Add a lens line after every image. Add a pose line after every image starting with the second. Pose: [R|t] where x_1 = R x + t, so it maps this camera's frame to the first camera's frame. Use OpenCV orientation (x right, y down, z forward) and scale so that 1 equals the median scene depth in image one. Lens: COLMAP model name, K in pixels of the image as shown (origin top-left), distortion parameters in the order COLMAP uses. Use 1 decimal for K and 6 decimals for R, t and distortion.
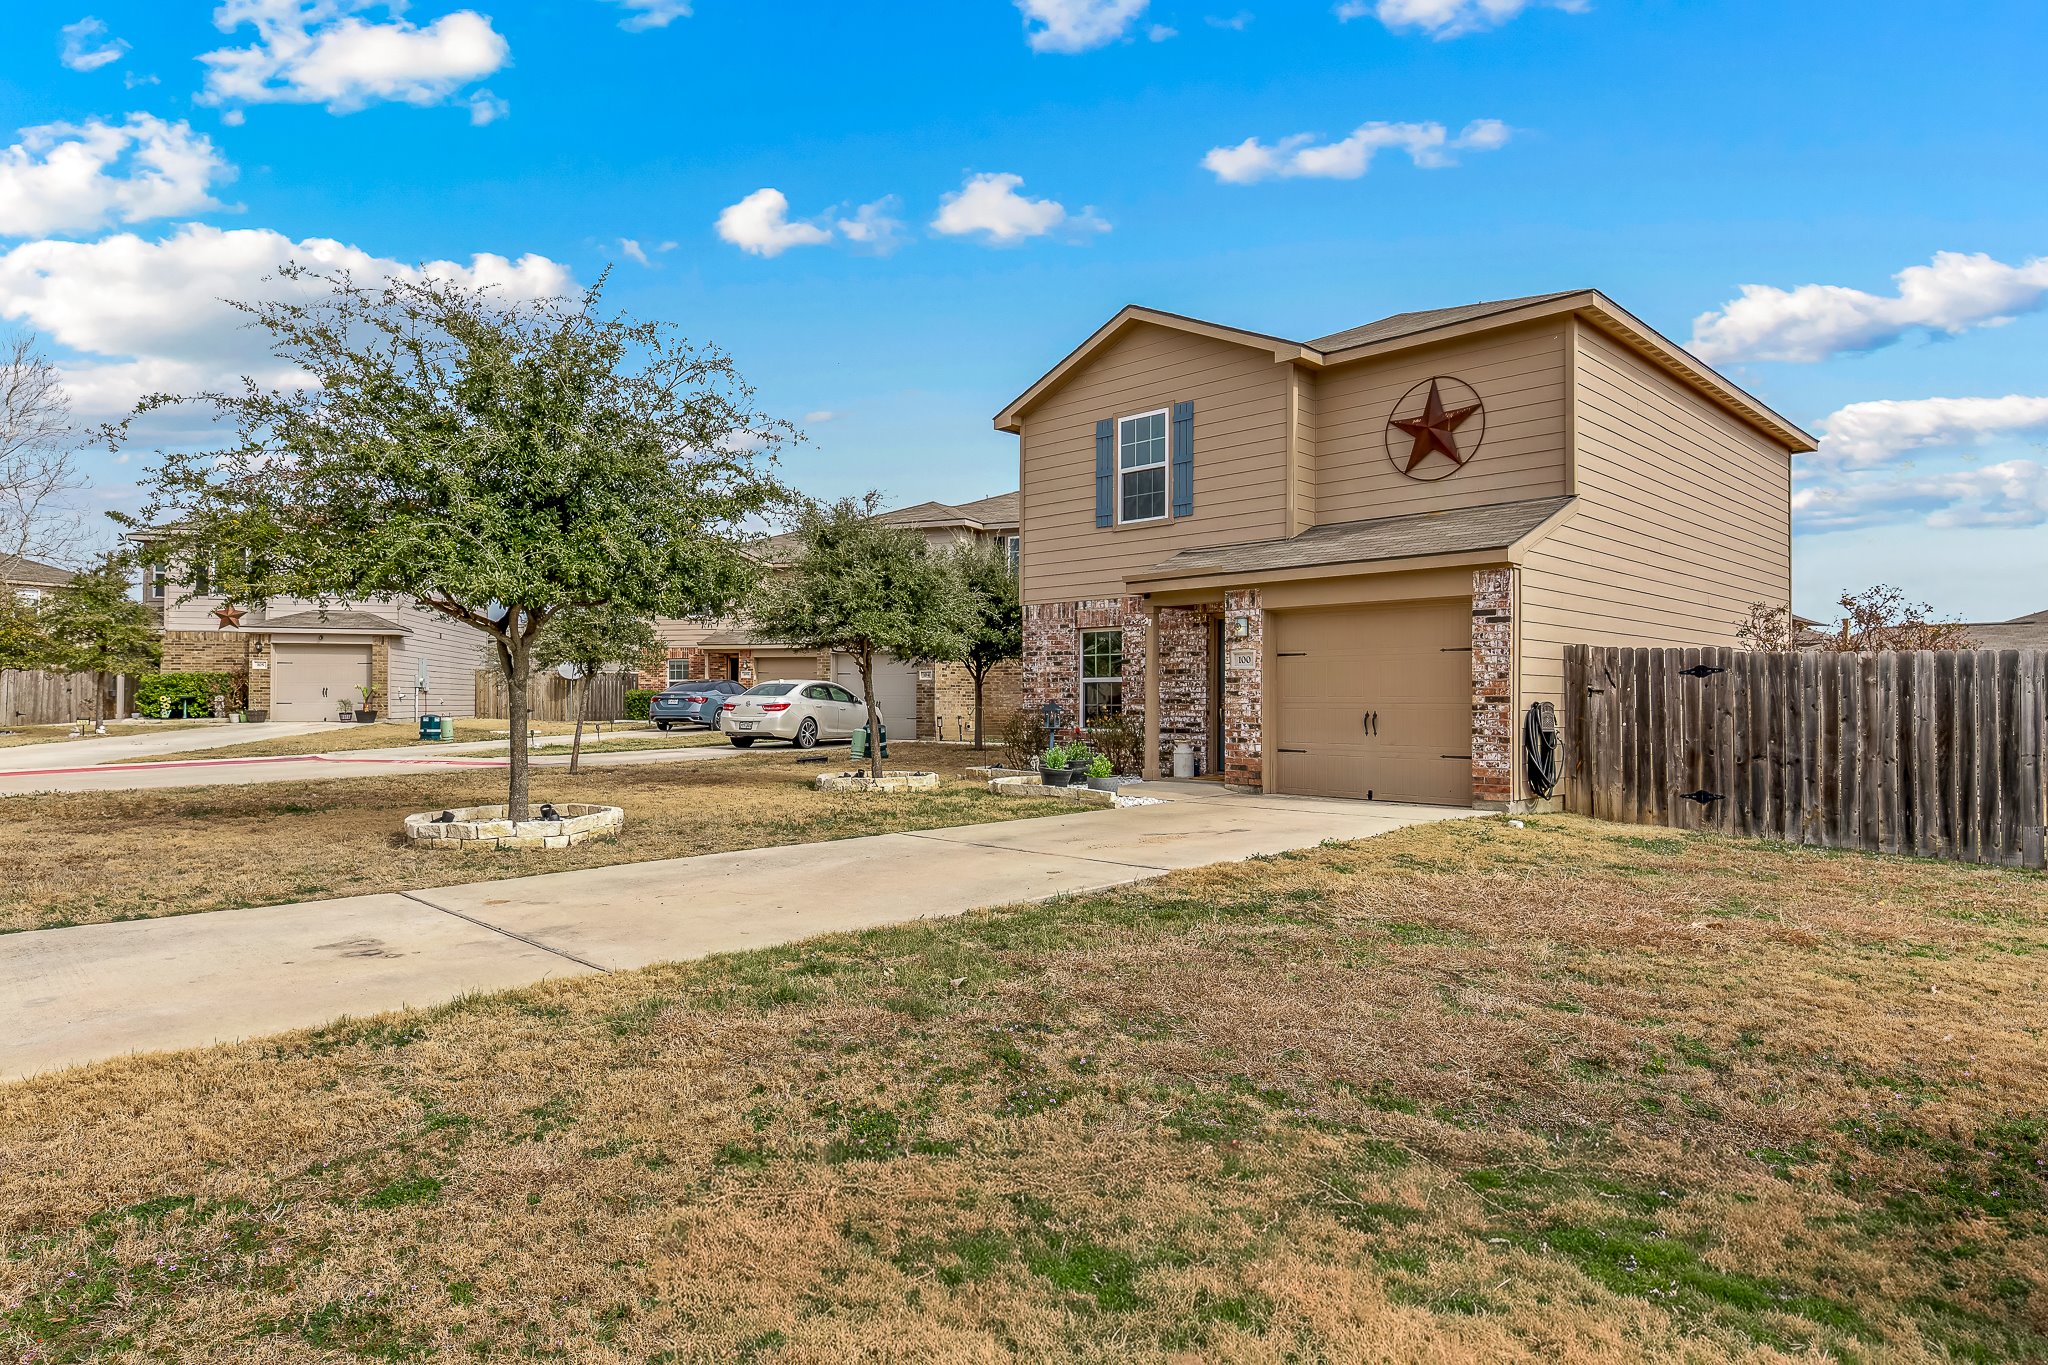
lens RADIAL K [[1168.2, 0, 996.8], [0, 1168.2, 688.6], [0, 0, 1]] dist [-0.001638, 0.000071]
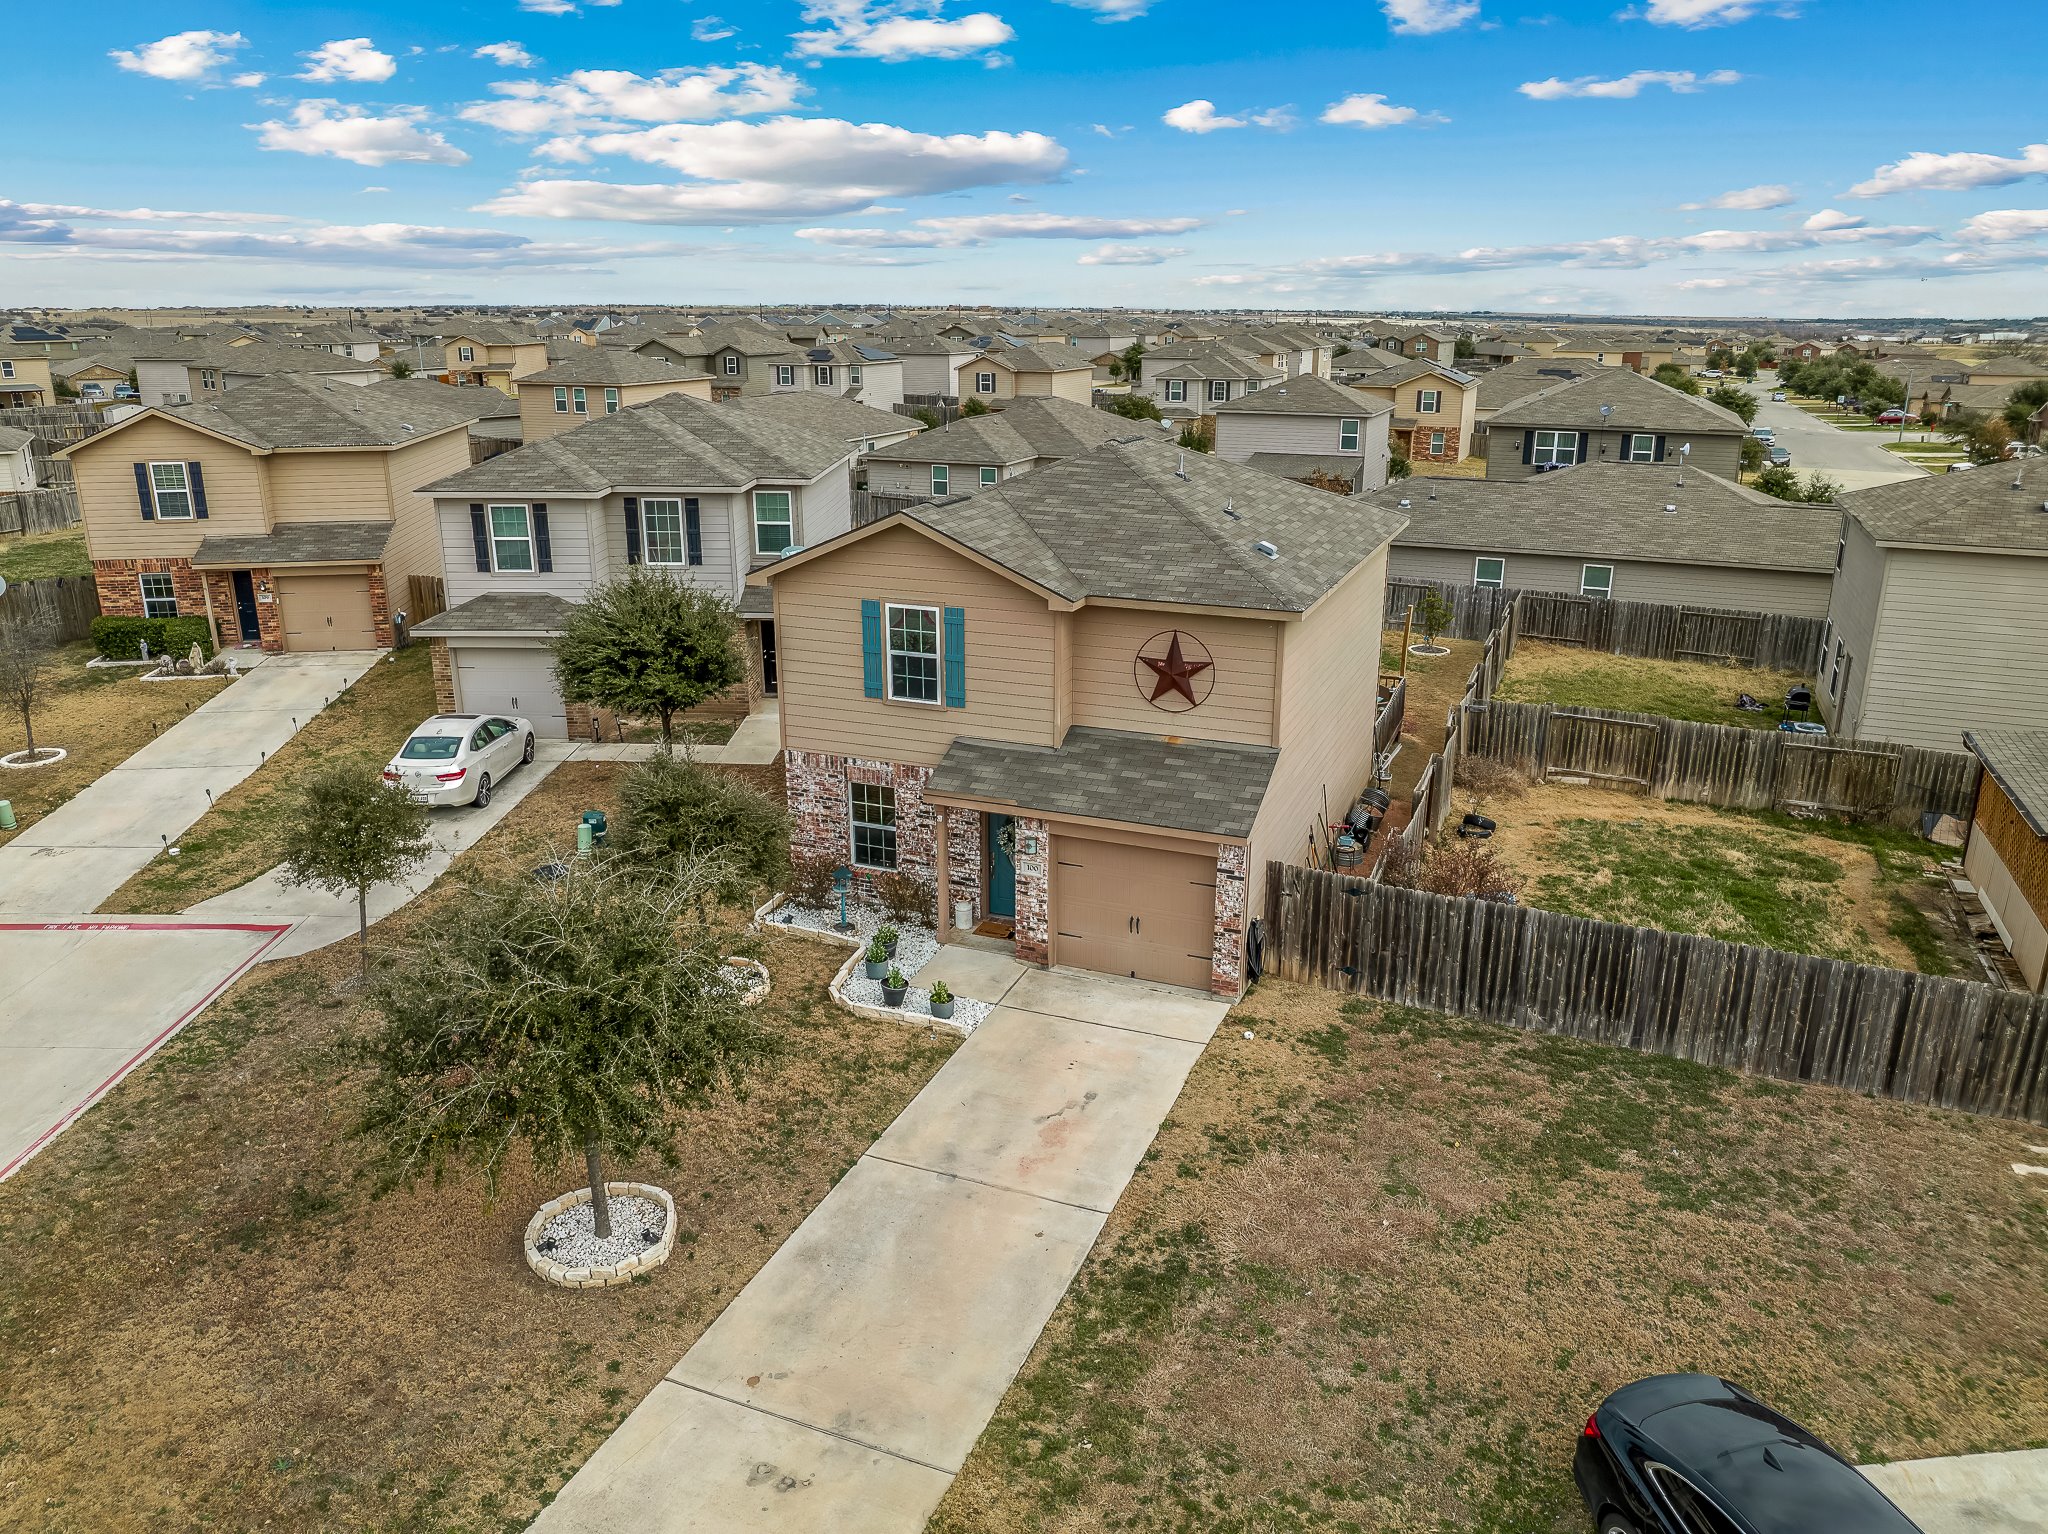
lens RADIAL K [[1446.0, 0, 1024.0], [0, 1446.0, 767.0], [0, 0, 1]] dist [-0.076658, -0.000397]
pose [[0.914430, -0.130669, 0.383072, -0.366542], [0.000139, 0.946554, 0.322546, -0.619617], [-0.404745, -0.294893, 0.865575, -0.281158]]
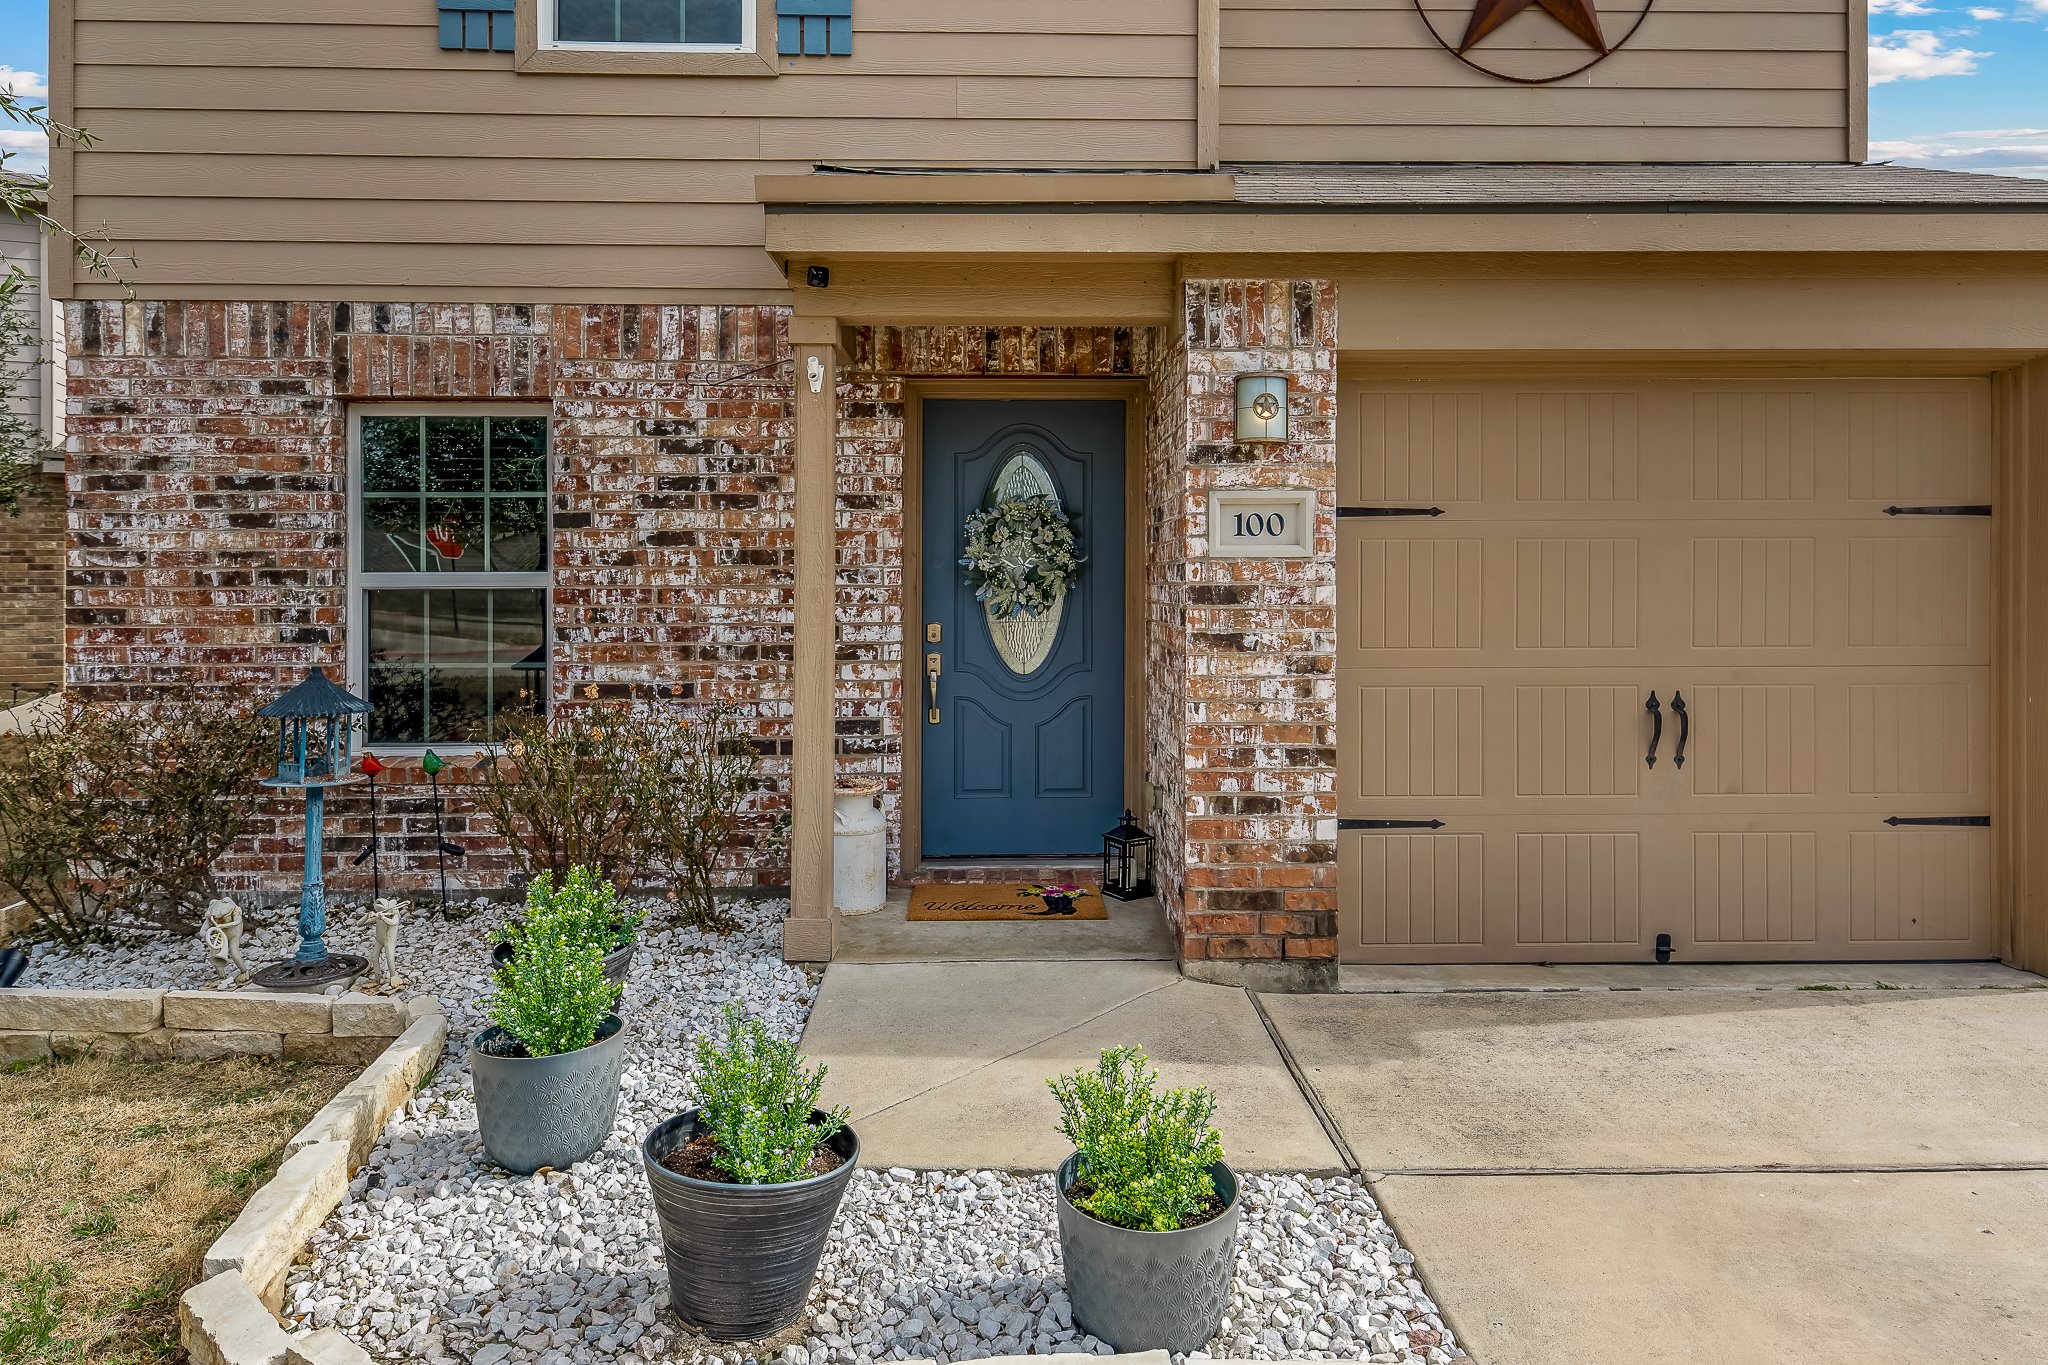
lens RADIAL K [[1259.7, 0, 1026.2], [0, 1259.7, 574.5], [0, 0, 1]] dist [0.006150, 0.000294]
pose [[0.675574, -0.002941, 0.737286, -0.056346], [-0.003738, 0.999966, 0.007414, -0.014517], [-0.737282, -0.007764, 0.675540, 0.838553]]
